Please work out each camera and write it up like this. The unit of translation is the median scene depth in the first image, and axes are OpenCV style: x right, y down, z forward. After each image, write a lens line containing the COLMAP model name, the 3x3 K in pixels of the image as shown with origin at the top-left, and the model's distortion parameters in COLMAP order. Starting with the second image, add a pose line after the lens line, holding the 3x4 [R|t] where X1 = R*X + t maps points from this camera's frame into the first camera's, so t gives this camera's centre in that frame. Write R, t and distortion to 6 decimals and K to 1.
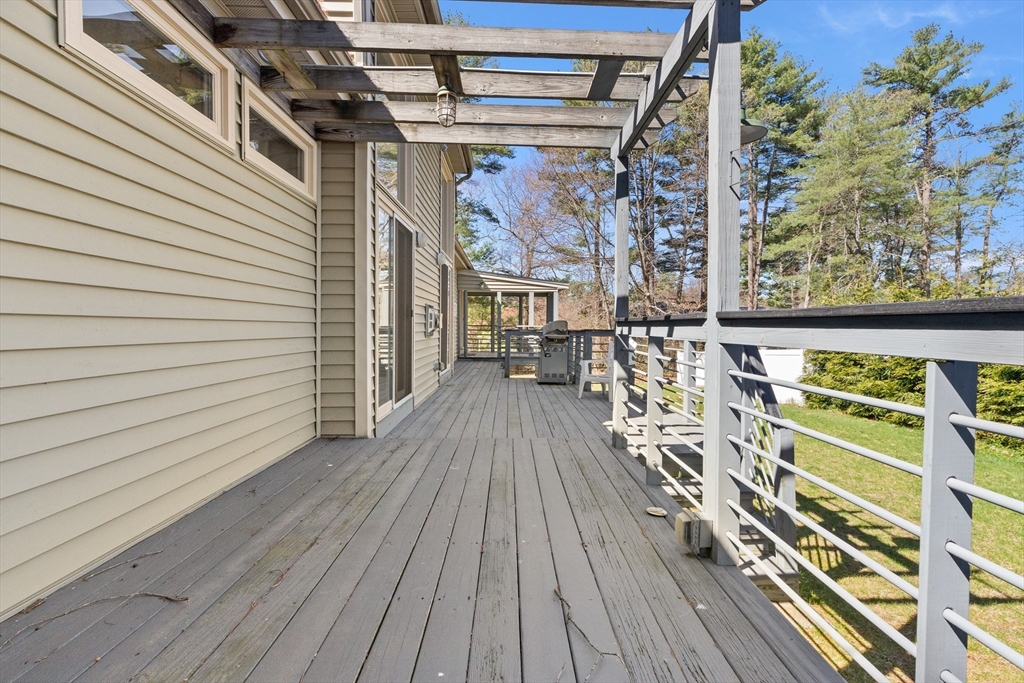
lens RADIAL K [[449.7, 0, 512.0], [0, 449.7, 341.5], [0, 0, 1]] dist [0.002832, 0.000054]
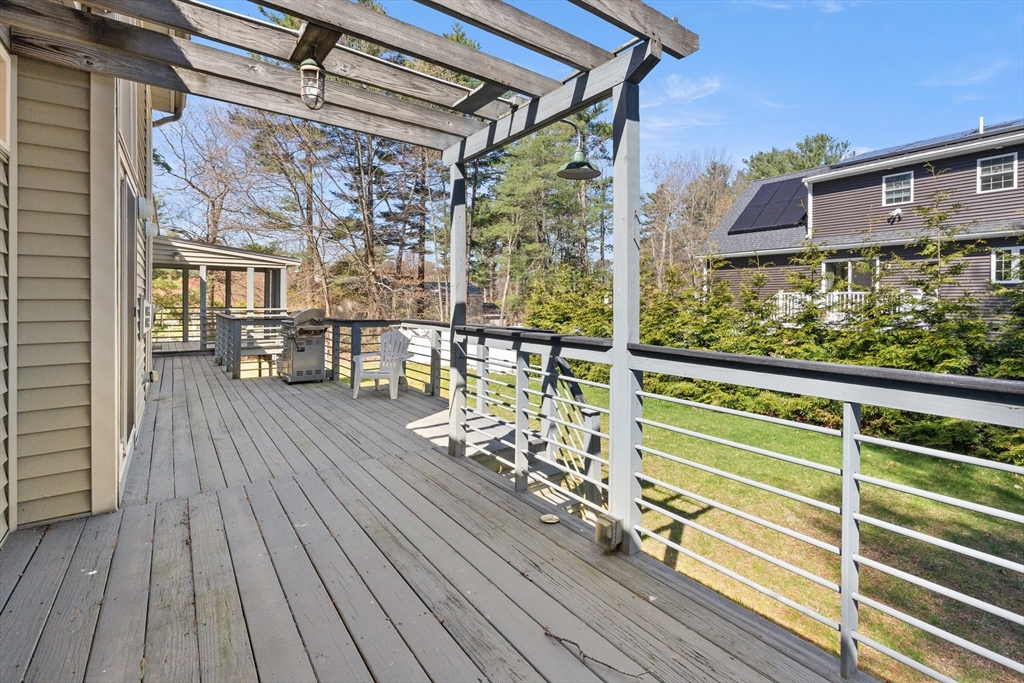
lens RADIAL K [[476.0, 0, 511.4], [0, 476.0, 312.1], [0, 0, 1]] dist [0.003326, 0.000510]
pose [[0.820735, -0.018327, 0.571015, -0.238759], [0.022093, 0.999756, 0.000333, -0.071838], [-0.570882, 0.012342, 0.820939, 0.066251]]
